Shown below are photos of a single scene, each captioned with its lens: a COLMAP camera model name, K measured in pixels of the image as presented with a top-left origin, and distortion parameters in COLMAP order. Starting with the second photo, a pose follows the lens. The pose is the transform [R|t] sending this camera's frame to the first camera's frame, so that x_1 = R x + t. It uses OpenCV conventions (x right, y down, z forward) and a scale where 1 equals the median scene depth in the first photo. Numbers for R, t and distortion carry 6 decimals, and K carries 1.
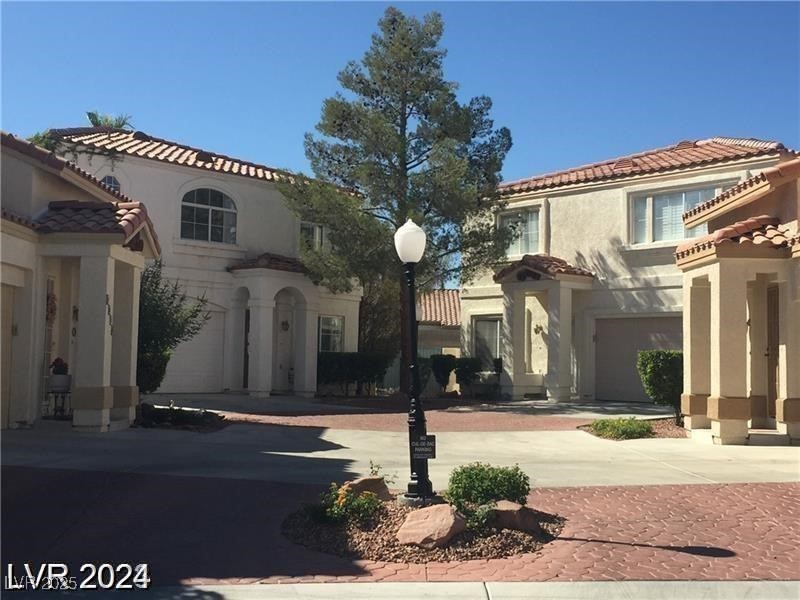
lens RADIAL K [[1025.5, 0, 400.0], [0, 1025.5, 300.0], [0, 0, 1]] dist [-0.000908, 0.002104]
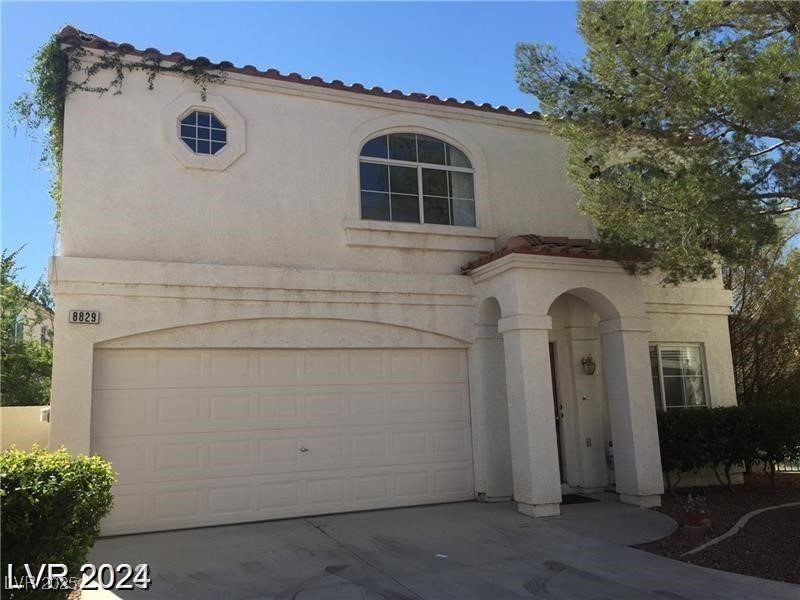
lens RADIAL K [[692.8, 0, 410.7], [0, 692.8, 302.5], [0, 0, 1]] dist [0.071682, -0.090210]
pose [[0.899436, -0.130080, -0.417246, -0.039260], [0.087714, 0.988983, -0.119243, 0.028895], [0.428160, 0.070653, 0.900937, 0.648656]]
